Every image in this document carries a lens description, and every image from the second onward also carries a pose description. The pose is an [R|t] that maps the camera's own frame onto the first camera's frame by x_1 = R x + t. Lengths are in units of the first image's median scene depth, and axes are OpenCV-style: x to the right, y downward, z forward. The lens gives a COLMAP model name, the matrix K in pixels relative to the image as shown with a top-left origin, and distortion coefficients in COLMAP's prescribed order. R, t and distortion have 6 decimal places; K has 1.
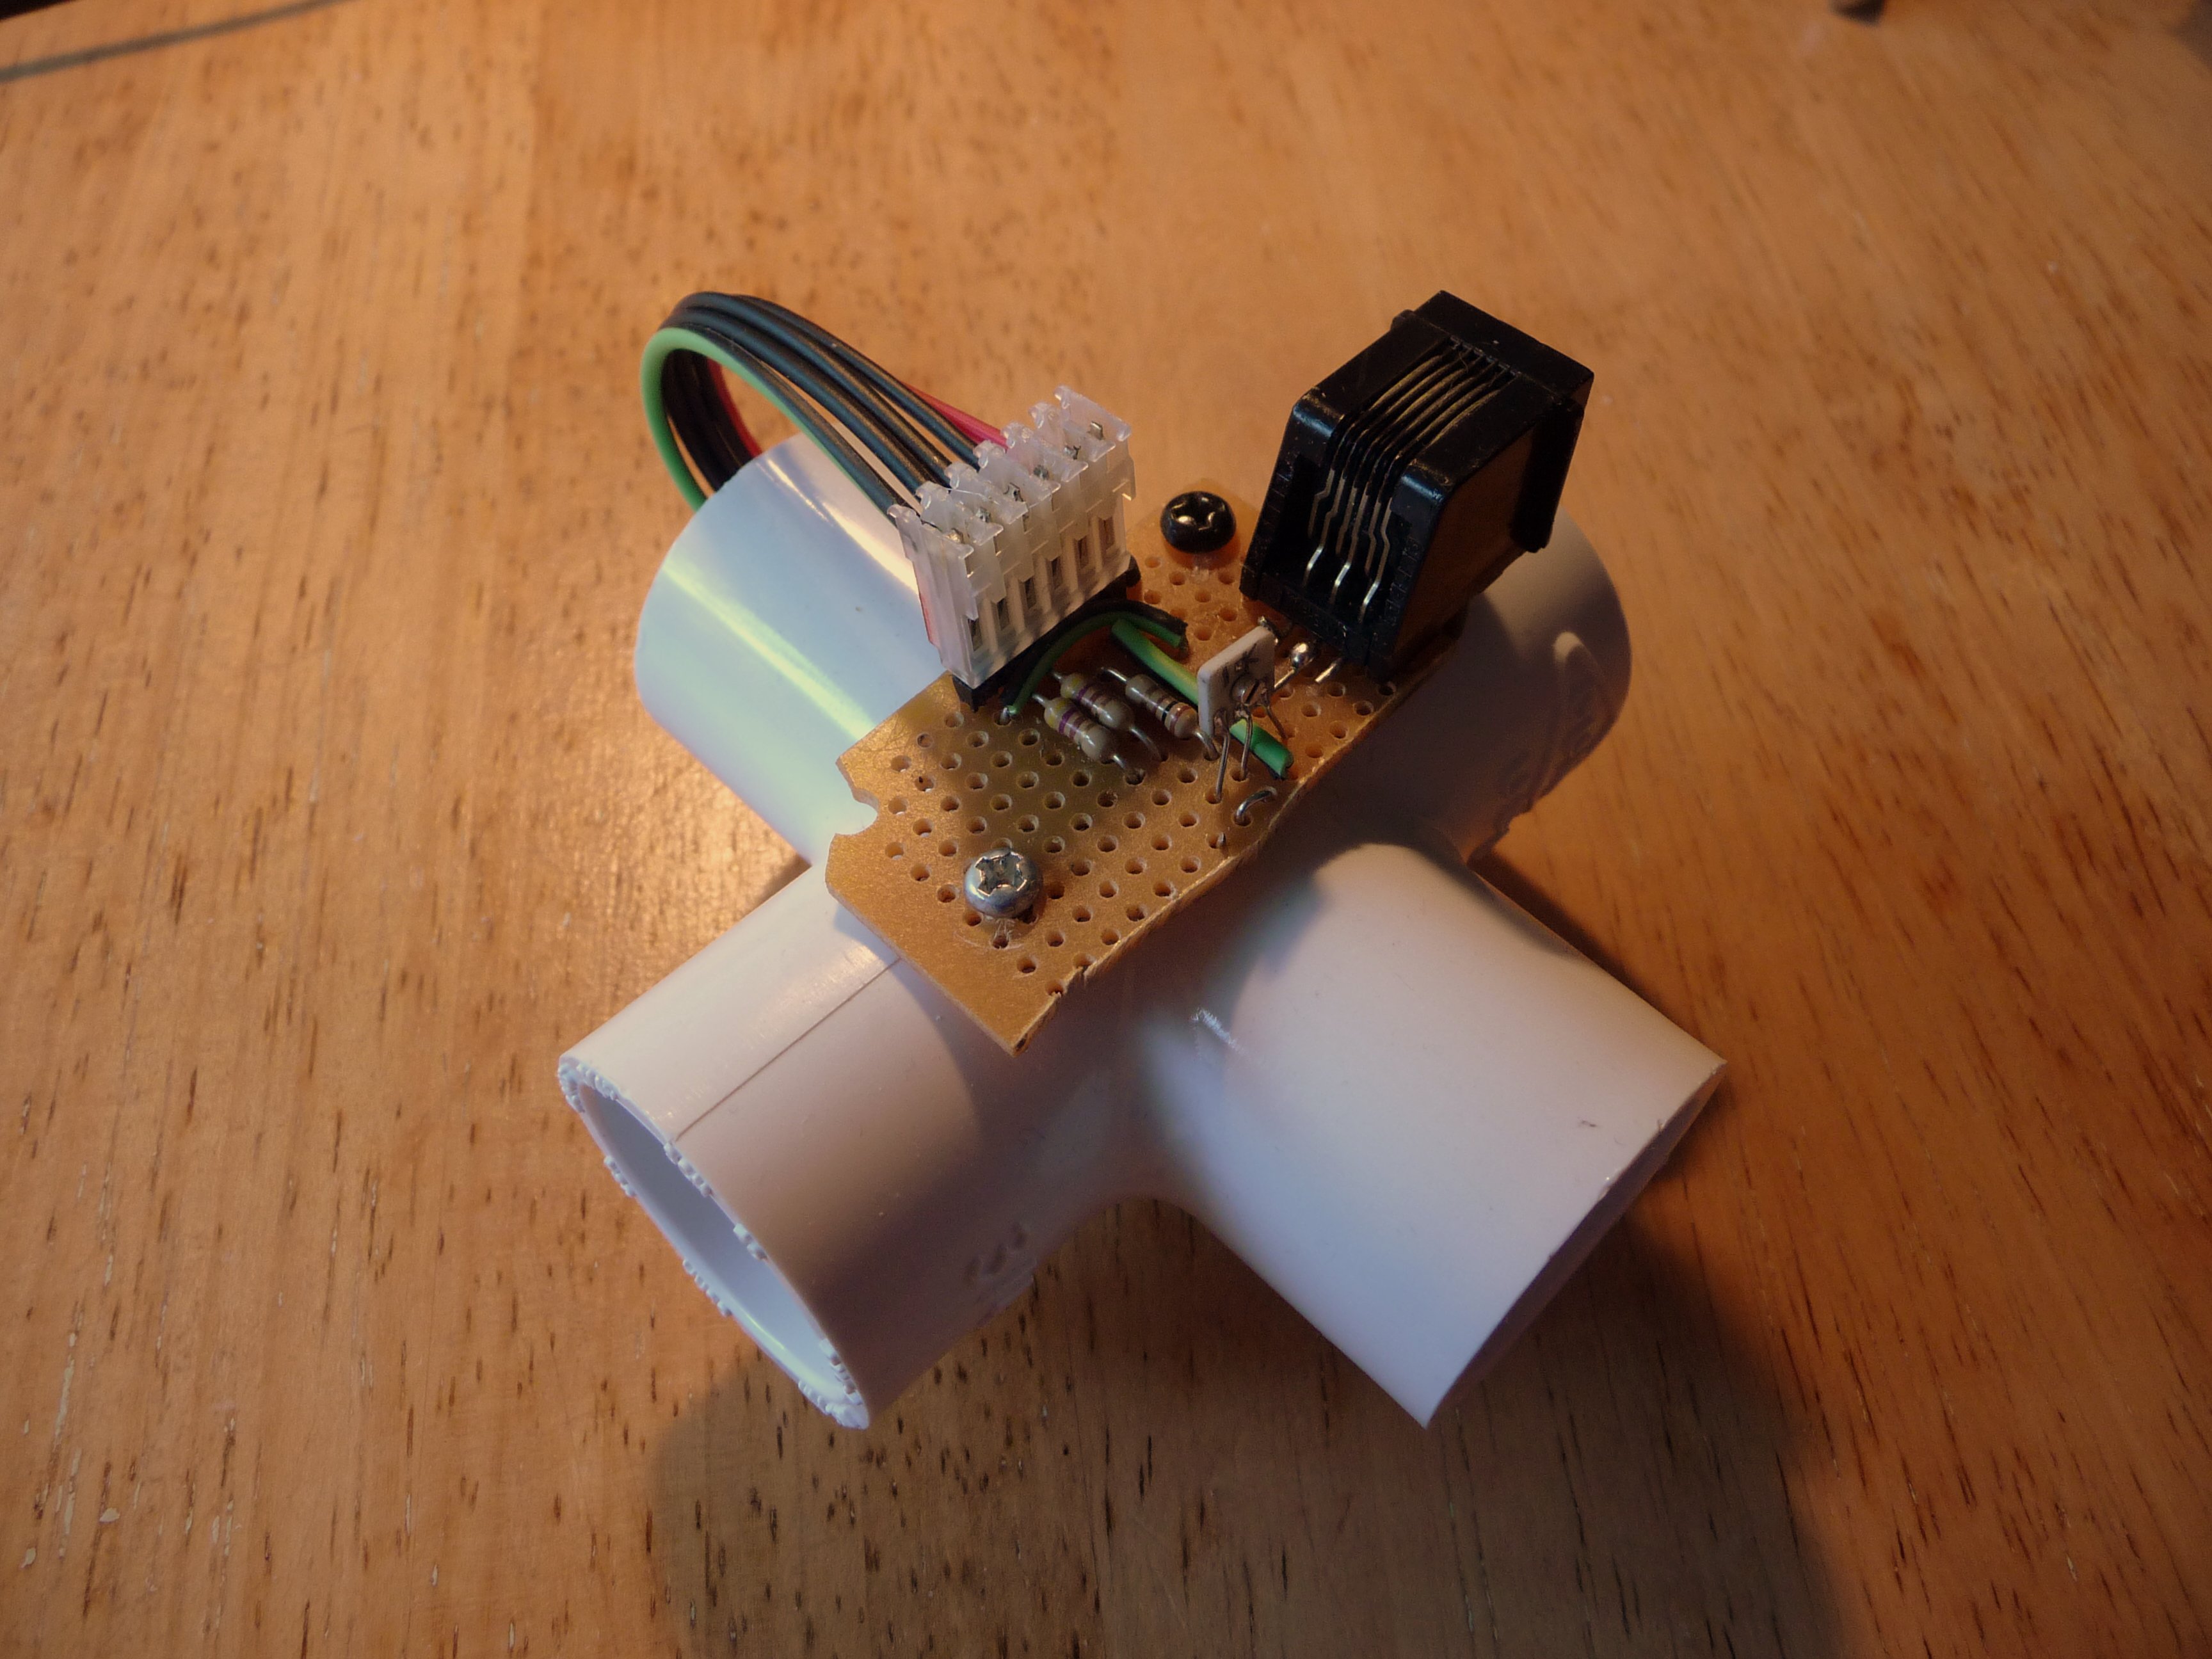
lens RADIAL K [[1827.2, 0, 1108.2], [0, 1827.2, 833.6], [0, 0, 1]] dist [-0.052936, 0.036309]
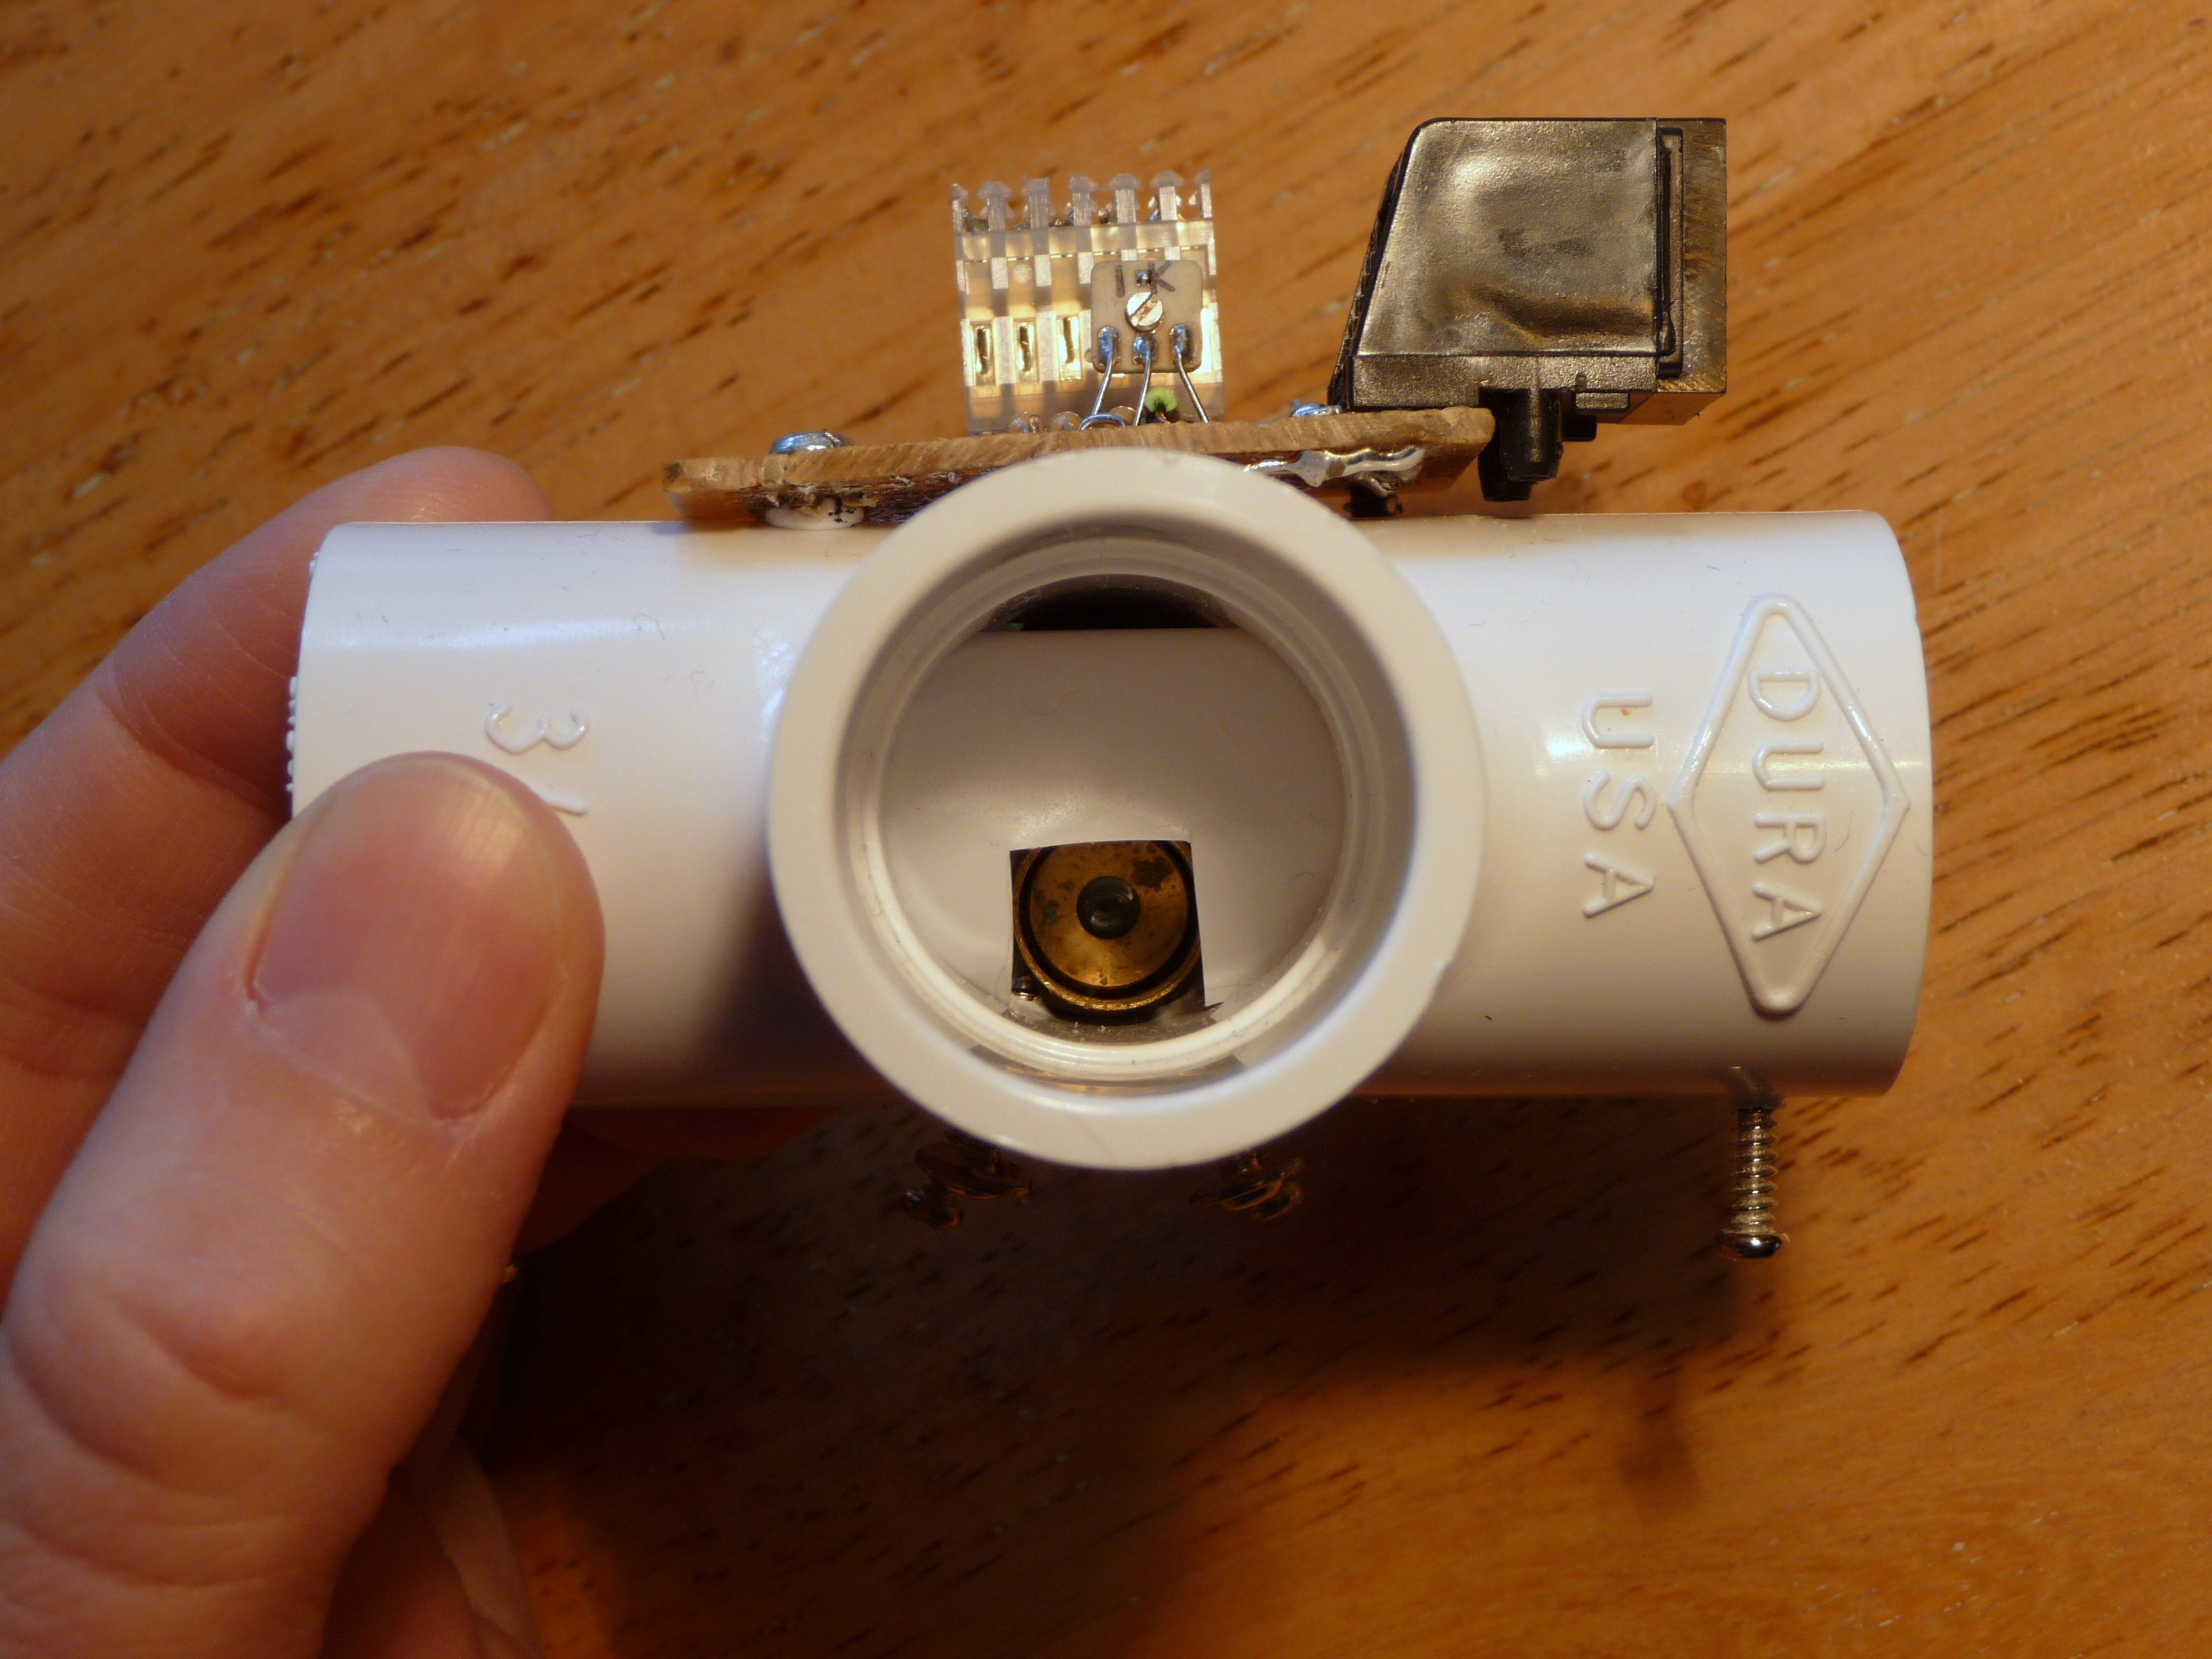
lens RADIAL K [[3957.7, 0, 1106.5], [0, 3957.7, 823.1], [0, 0, 1]] dist [0.048198, 0.000000]
pose [[0.295617, 0.926866, -0.231365, 0.055896], [-0.551758, 0.363366, 0.750685, -1.256565], [0.779855, -0.094258, 0.618823, 0.172763]]
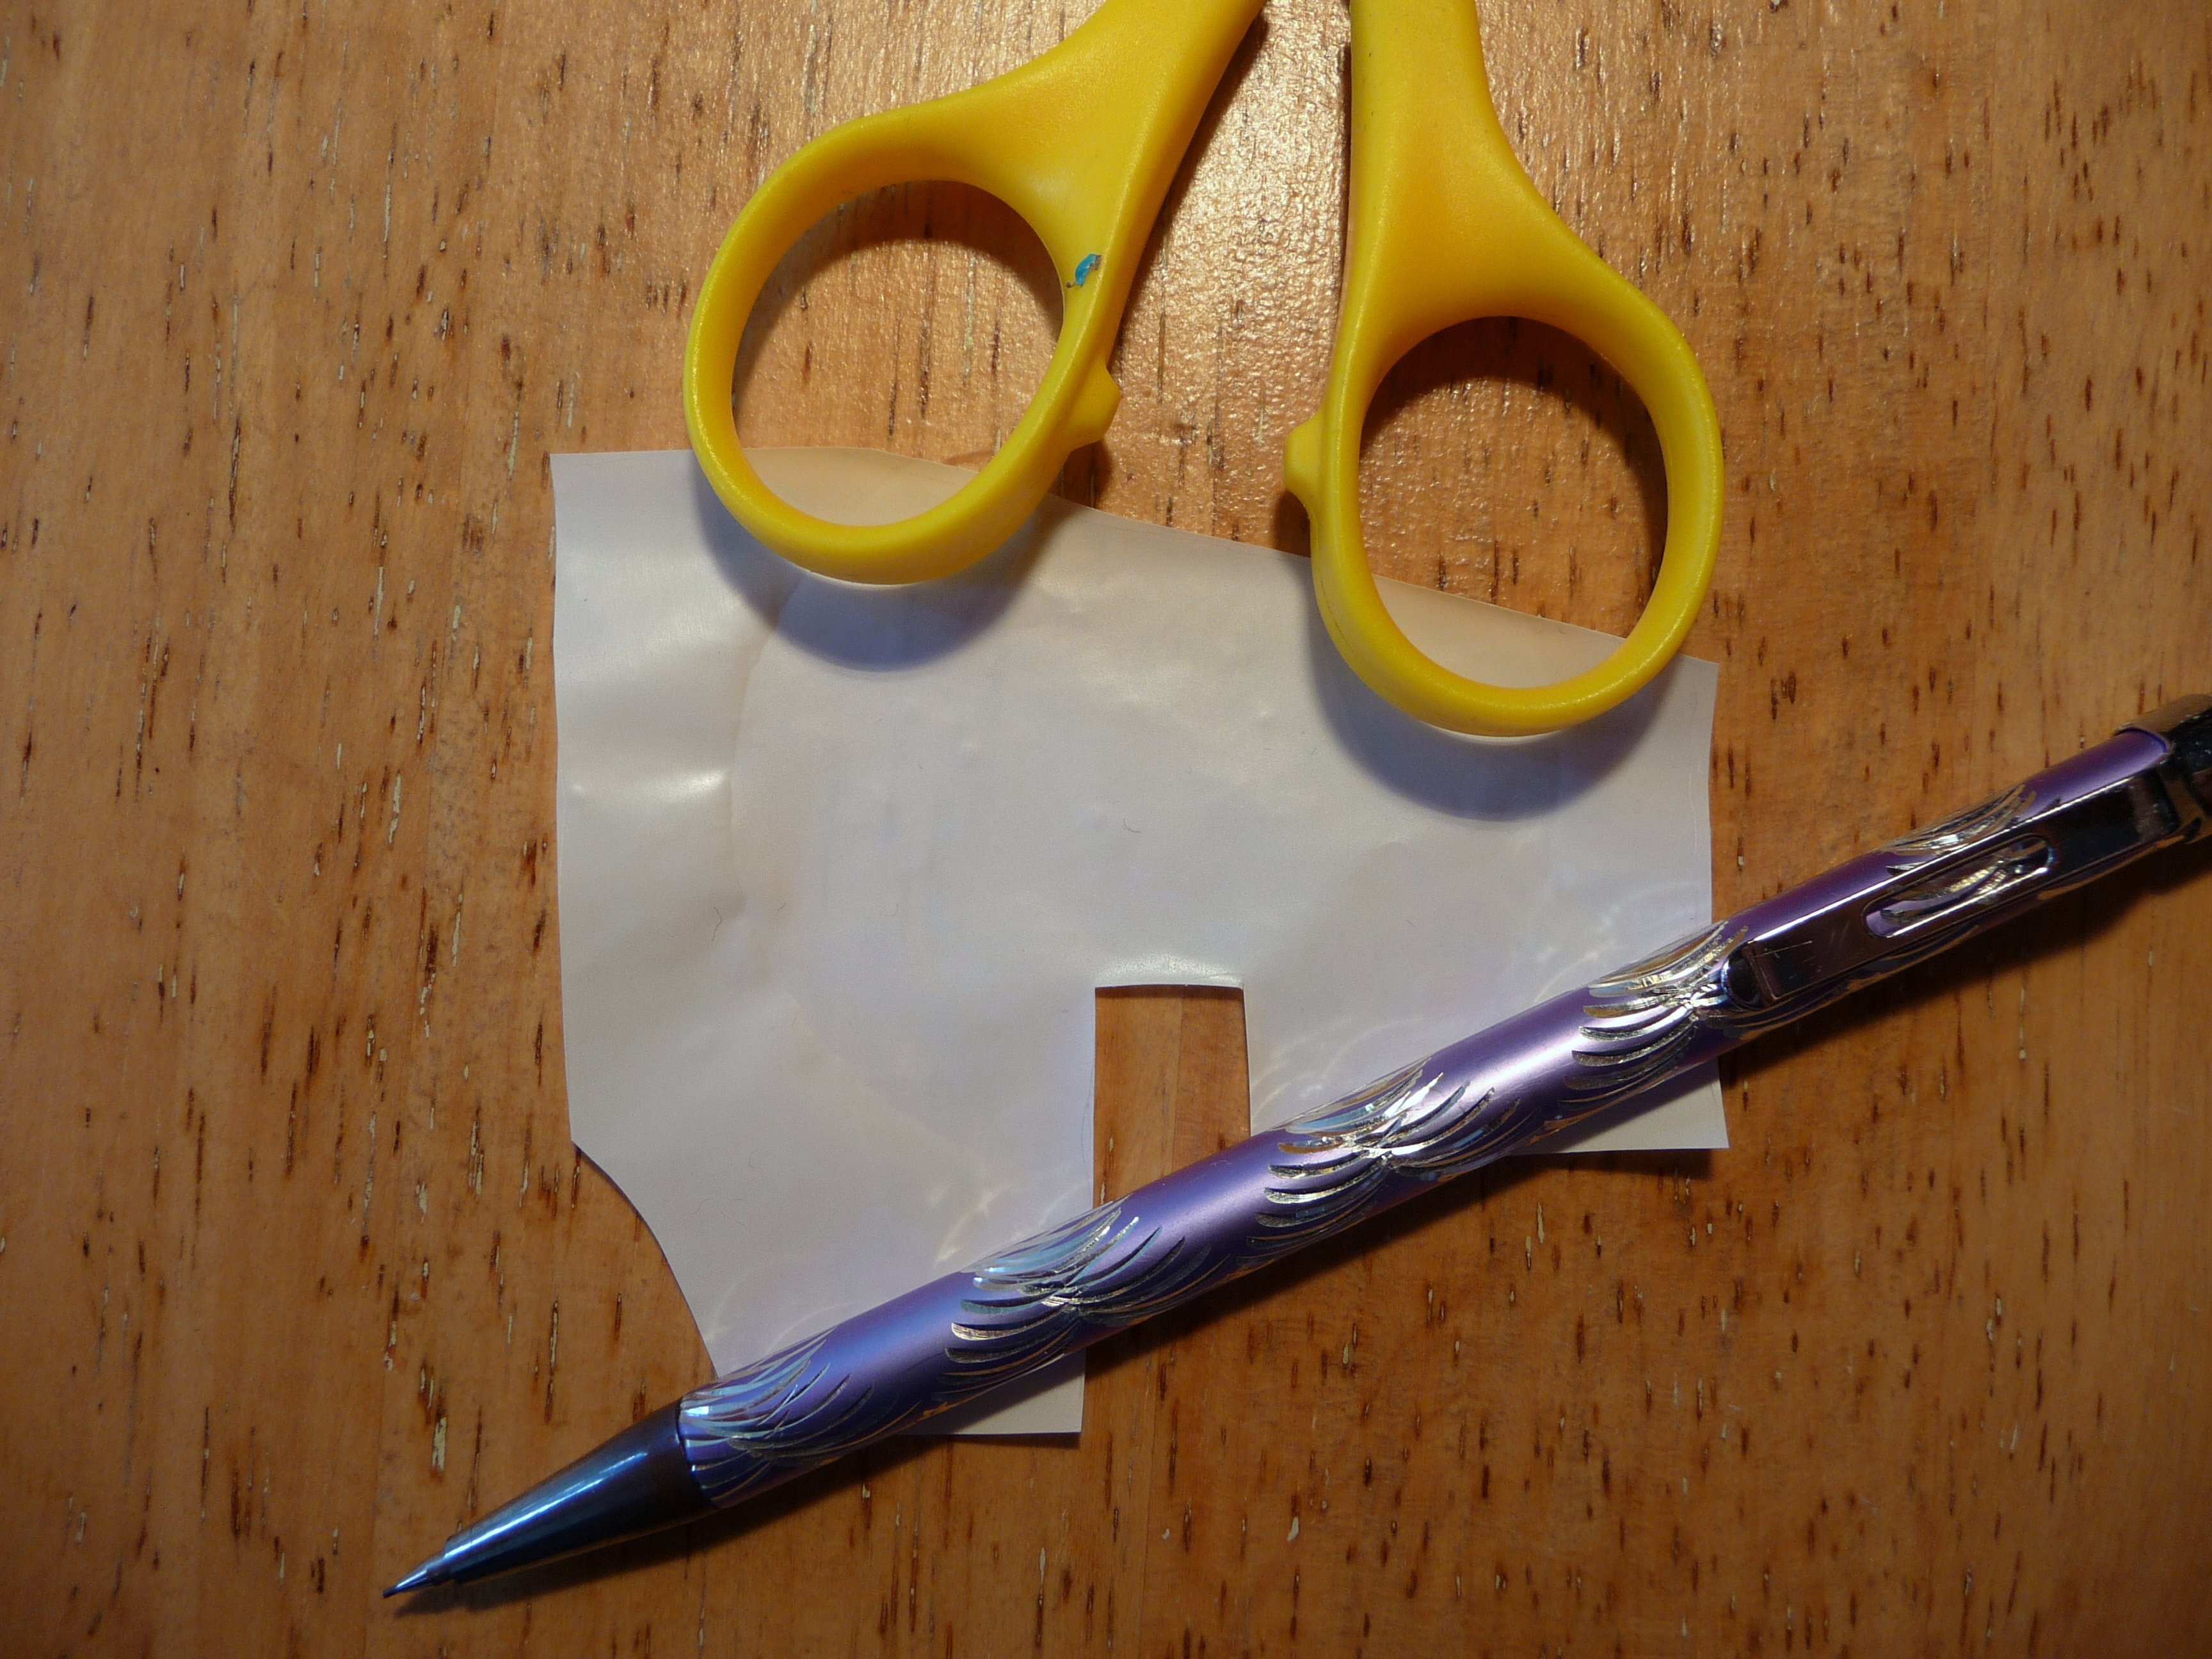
lens RADIAL K [[1827.2, 0, 1110.9], [0, 1827.2, 817.4], [0, 0, 1]] dist [-0.052936, 0.036309]
pose [[0.980219, 0.191115, -0.051429, -0.325708], [-0.135451, 0.837272, 0.529745, -0.461367], [0.144302, -0.512300, 0.846597, 0.457963]]
